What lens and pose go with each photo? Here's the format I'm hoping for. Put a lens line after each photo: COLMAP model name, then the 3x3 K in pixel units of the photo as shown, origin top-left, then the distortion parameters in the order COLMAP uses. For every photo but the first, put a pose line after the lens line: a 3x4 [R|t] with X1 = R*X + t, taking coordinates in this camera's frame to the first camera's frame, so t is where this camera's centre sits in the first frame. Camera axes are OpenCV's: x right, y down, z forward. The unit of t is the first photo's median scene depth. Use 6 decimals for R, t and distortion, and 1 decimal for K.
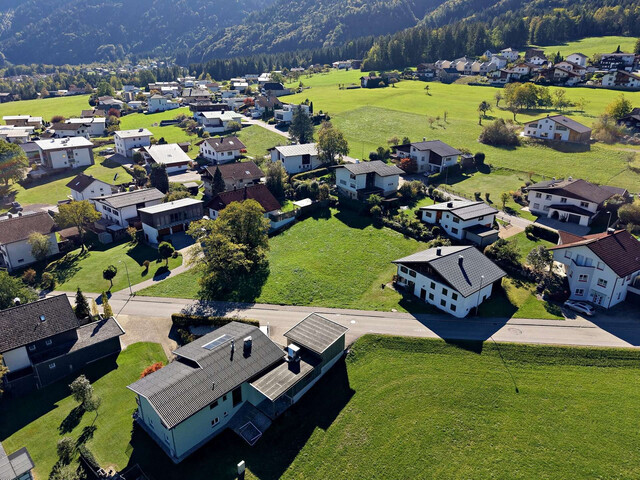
lens RADIAL K [[428.0, 0, 319.9], [0, 428.0, 239.2], [0, 0, 1]] dist [0.036514, -0.037762]
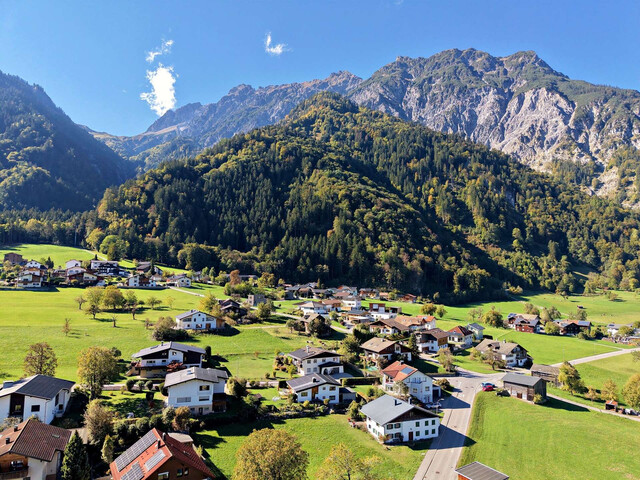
lens RADIAL K [[428.0, 0, 319.9], [0, 428.0, 239.2], [0, 0, 1]] dist [0.036514, -0.037762]
pose [[0.258132, 0.079315, 0.962848, -0.867705], [0.345978, 0.922936, -0.168781, -0.228699], [-0.902035, 0.376693, 0.210799, 0.551491]]
